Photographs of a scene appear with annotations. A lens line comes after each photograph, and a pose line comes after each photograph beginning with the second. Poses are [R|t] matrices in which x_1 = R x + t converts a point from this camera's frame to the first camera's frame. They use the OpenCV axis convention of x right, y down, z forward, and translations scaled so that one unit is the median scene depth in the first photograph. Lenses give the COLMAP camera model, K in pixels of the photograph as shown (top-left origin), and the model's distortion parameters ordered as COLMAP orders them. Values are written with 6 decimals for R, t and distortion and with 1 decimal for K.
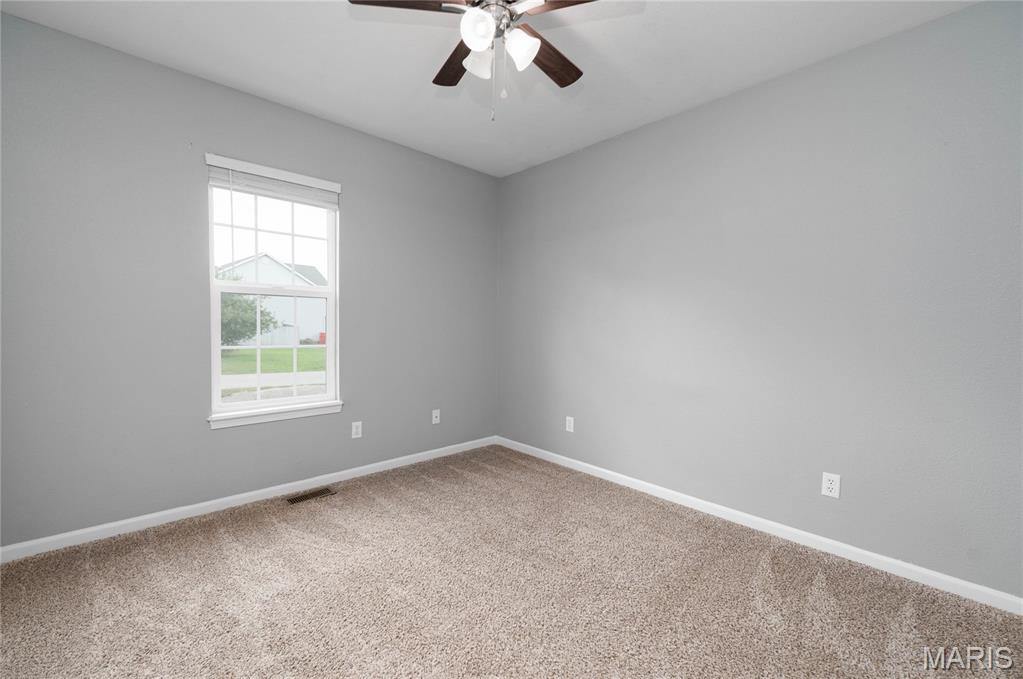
lens RADIAL K [[418.0, 0, 515.2], [0, 418.0, 340.1], [0, 0, 1]] dist [0.002569, 0.000163]
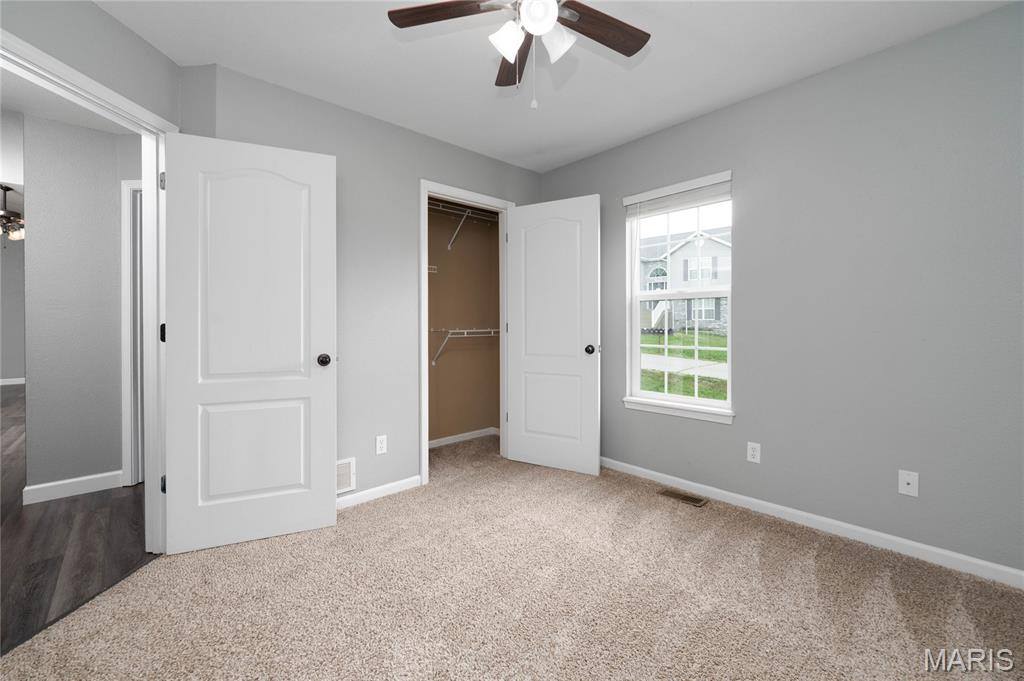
lens RADIAL K [[418.4, 0, 512.0], [0, 418.4, 334.8], [0, 0, 1]] dist [0.002569, 0.000163]
pose [[-0.029042, -0.002571, -0.999575, 0.512641], [-0.035897, 0.999354, -0.001528, 0.001486], [0.998933, 0.035838, -0.029116, 0.599483]]
